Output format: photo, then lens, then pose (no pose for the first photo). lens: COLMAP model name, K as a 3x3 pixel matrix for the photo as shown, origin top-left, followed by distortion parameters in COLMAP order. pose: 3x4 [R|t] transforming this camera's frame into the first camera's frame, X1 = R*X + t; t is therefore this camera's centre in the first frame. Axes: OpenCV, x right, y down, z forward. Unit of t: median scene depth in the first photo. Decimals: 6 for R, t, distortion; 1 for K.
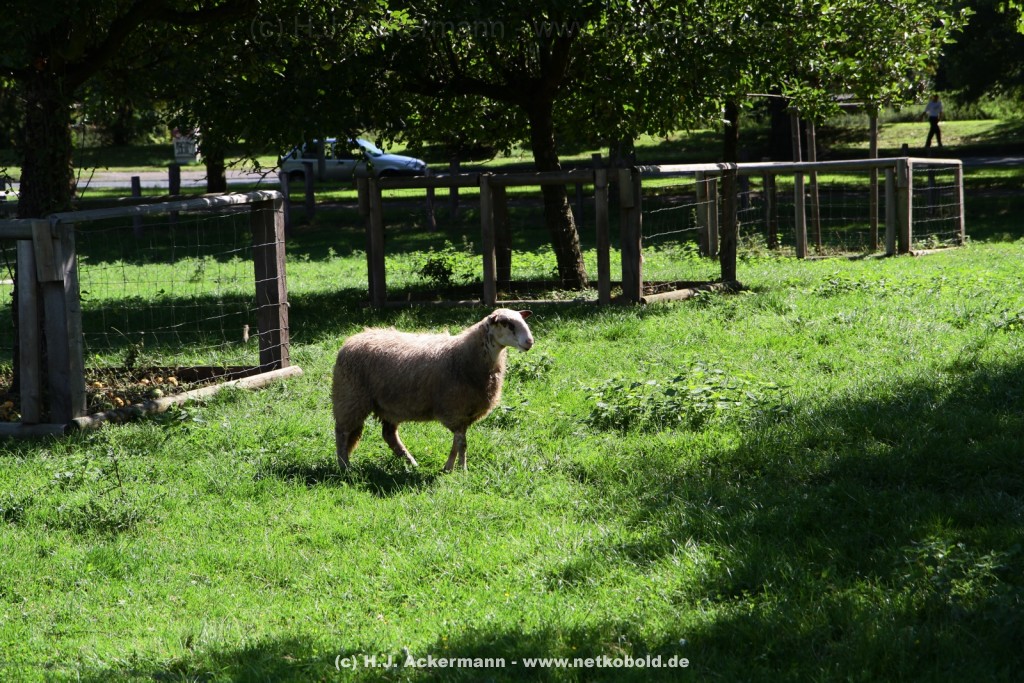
lens RADIAL K [[2537.9, 0, 503.4], [0, 2537.9, 338.6], [0, 0, 1]] dist [0.480466, 0.000000]
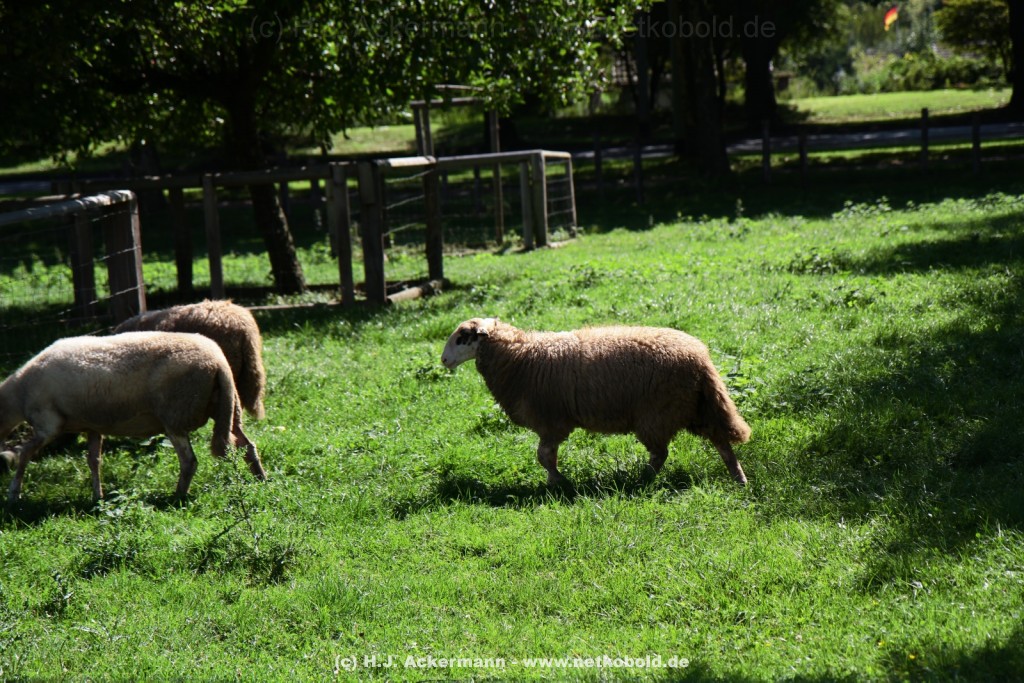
lens RADIAL K [[2537.9, 0, 514.8], [0, 2537.9, 343.8], [0, 0, 1]] dist [0.480466, 0.000000]
pose [[0.965302, -0.053527, 0.255592, -0.138838], [0.054326, 0.998515, 0.003940, -0.000223], [-0.255424, 0.010082, 0.966777, 0.065774]]
